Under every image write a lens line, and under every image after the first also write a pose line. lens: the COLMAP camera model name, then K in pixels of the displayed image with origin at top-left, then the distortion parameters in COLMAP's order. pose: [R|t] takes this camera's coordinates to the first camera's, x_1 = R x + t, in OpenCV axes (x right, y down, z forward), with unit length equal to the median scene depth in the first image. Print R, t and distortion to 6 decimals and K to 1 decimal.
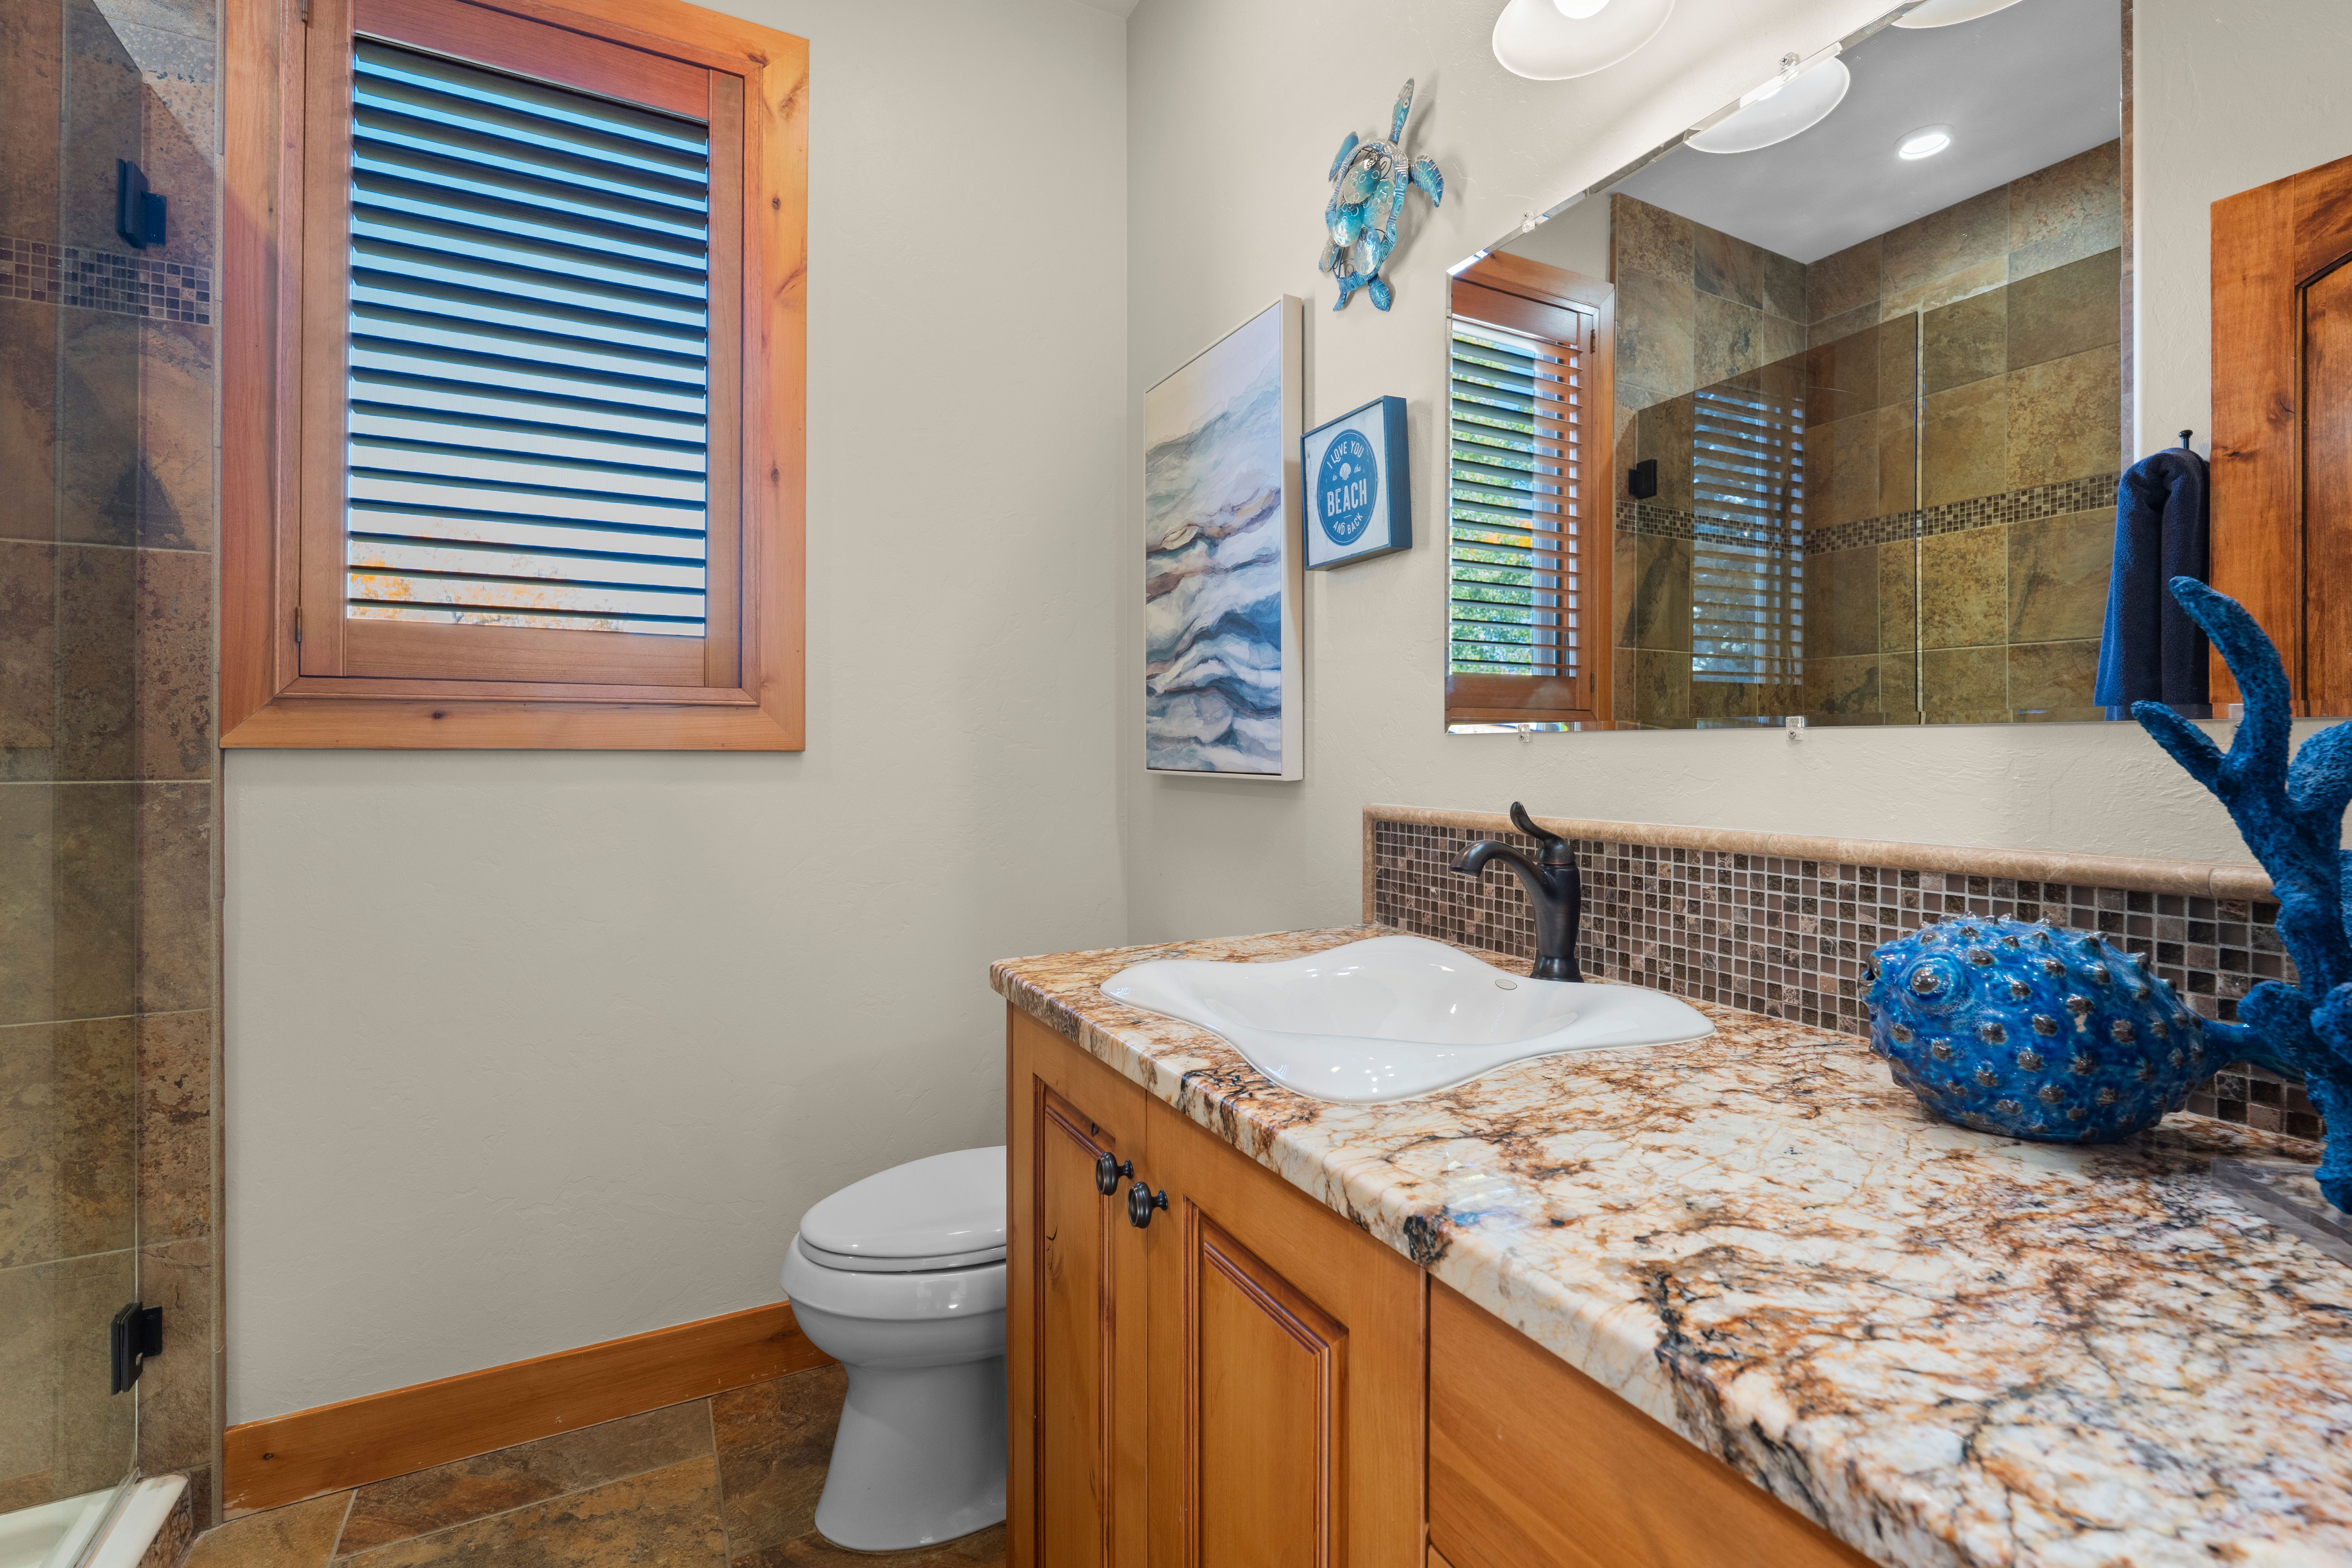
lens RADIAL K [[1049.4, 0, 1170.9], [0, 1049.4, 763.8], [0, 0, 1]] dist [-0.001909, 0.000772]
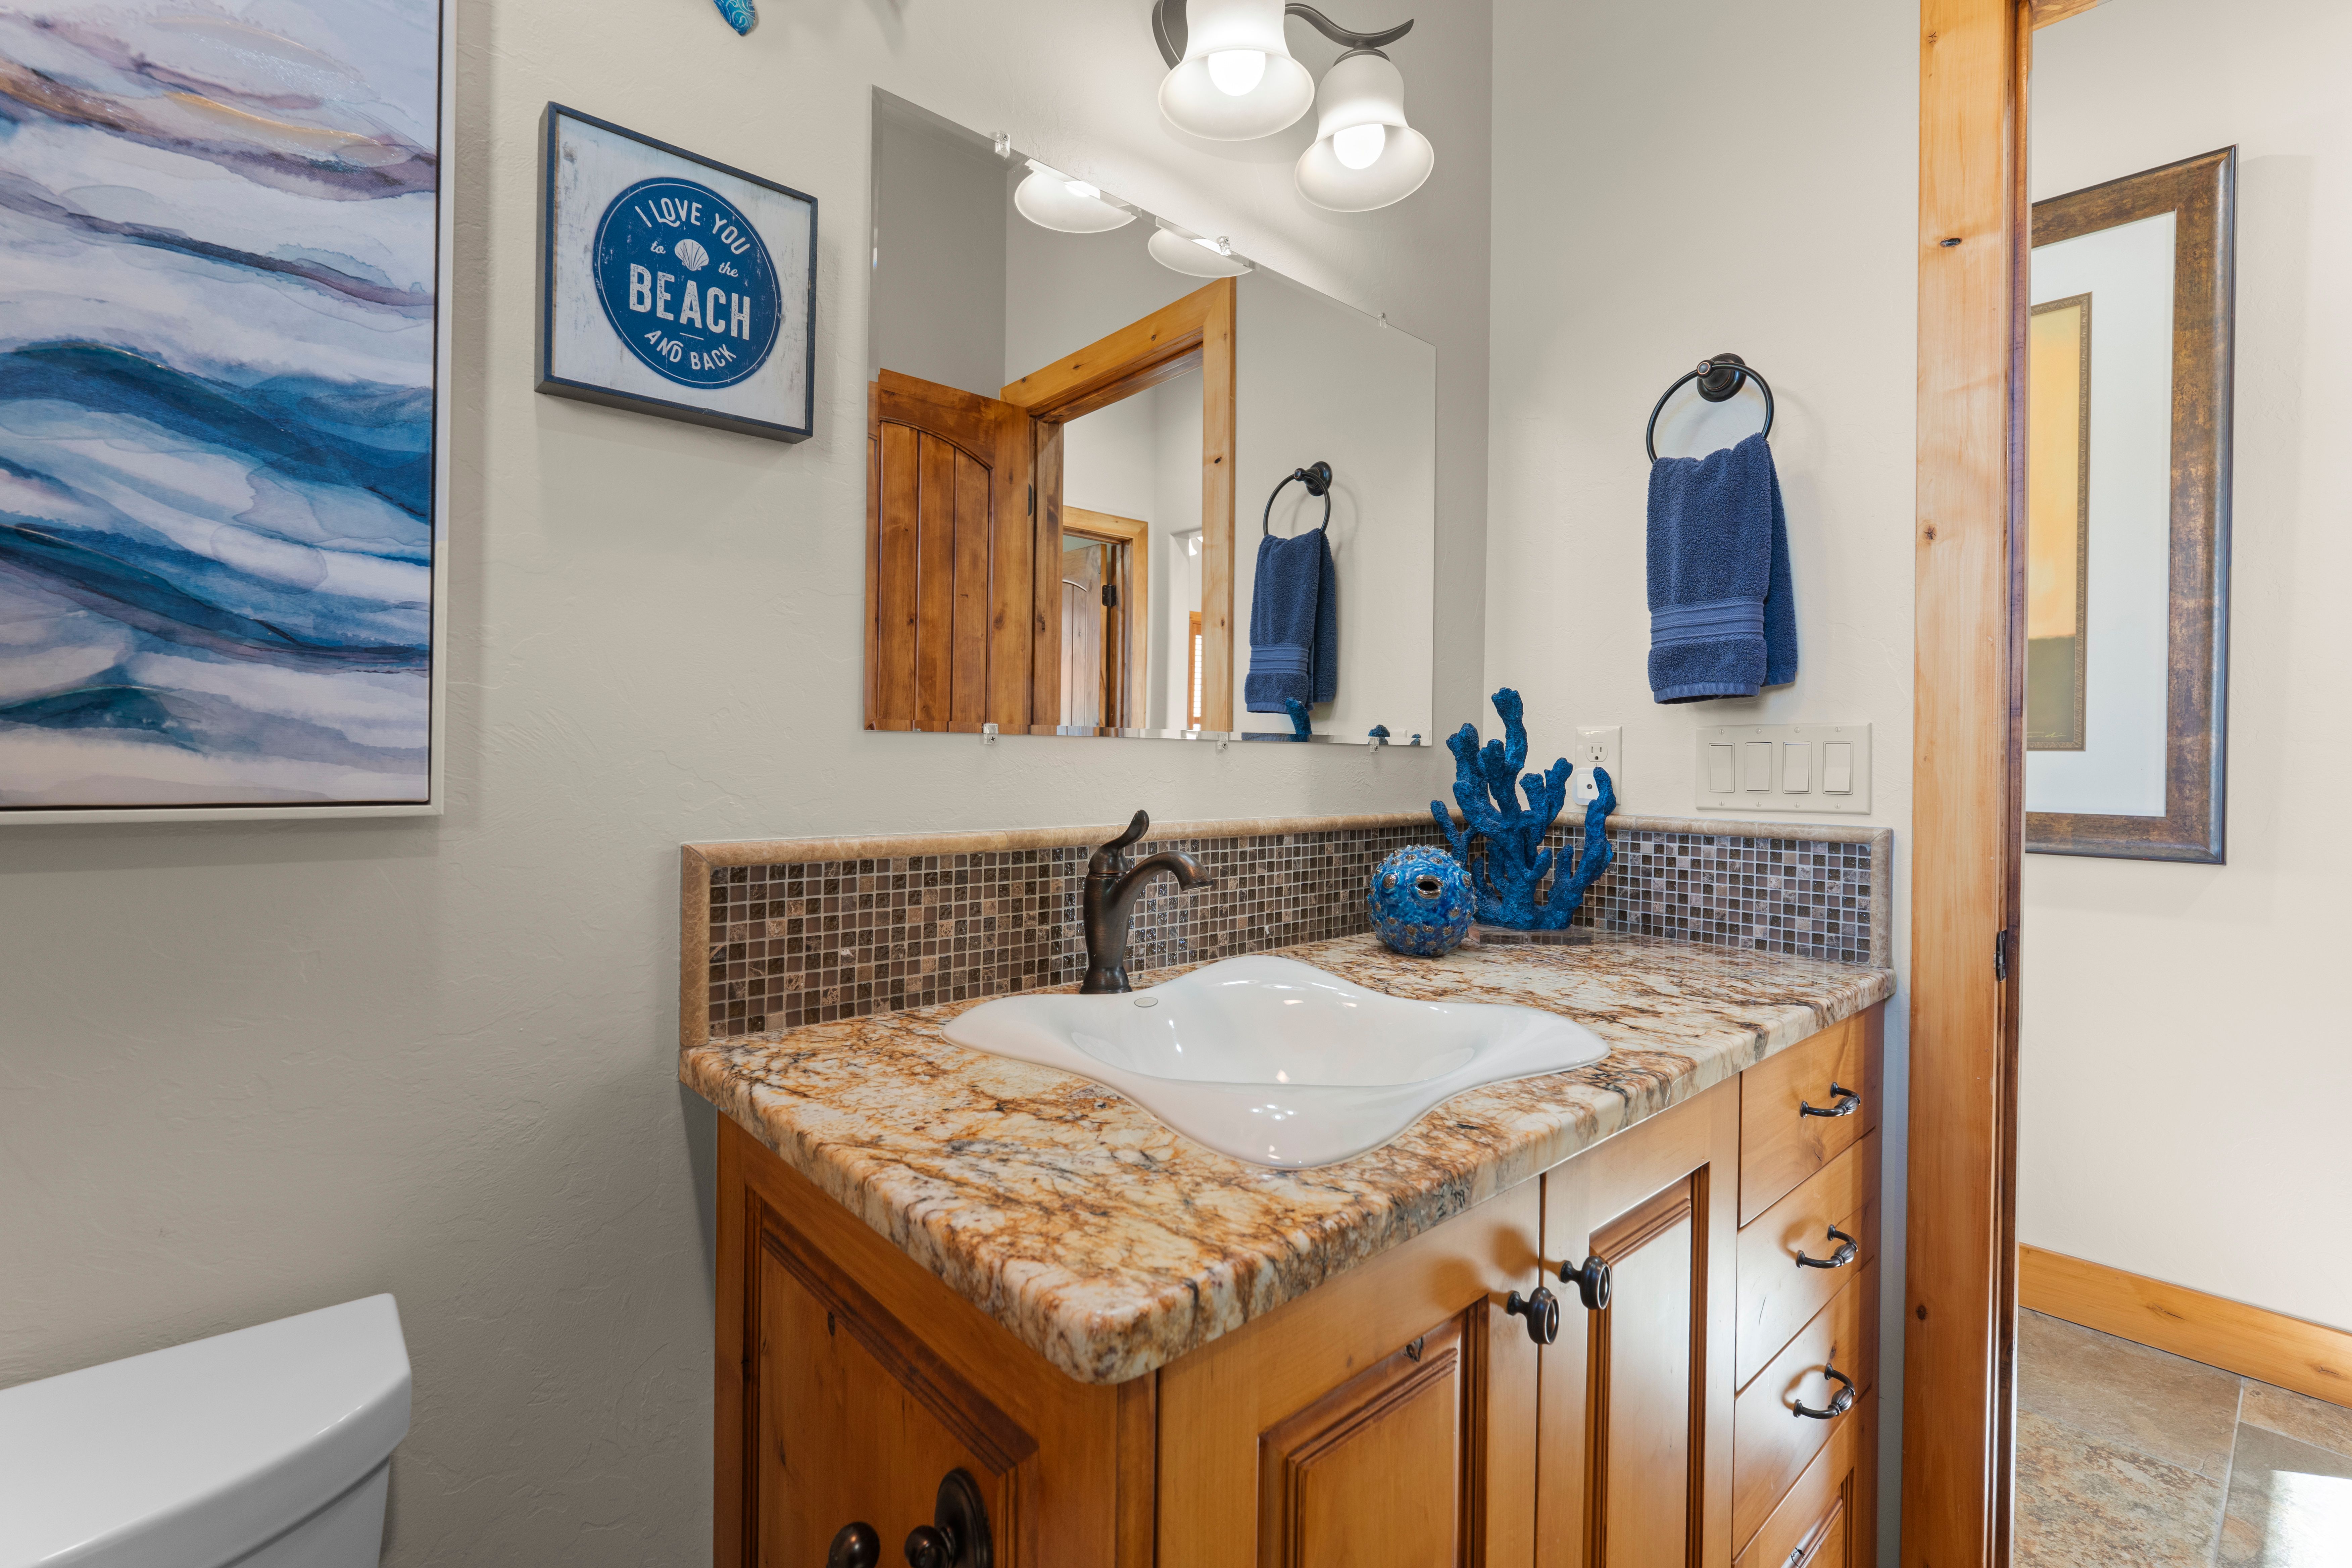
lens RADIAL K [[1049.4, 0, 1174.7], [0, 1049.4, 773.9], [0, 0, 1]] dist [-0.001909, 0.000772]
pose [[-0.244713, -0.014099, 0.969493, -0.467385], [0.003881, 0.999872, 0.015520, -0.008420], [-0.969588, 0.007561, -0.244627, 0.930577]]
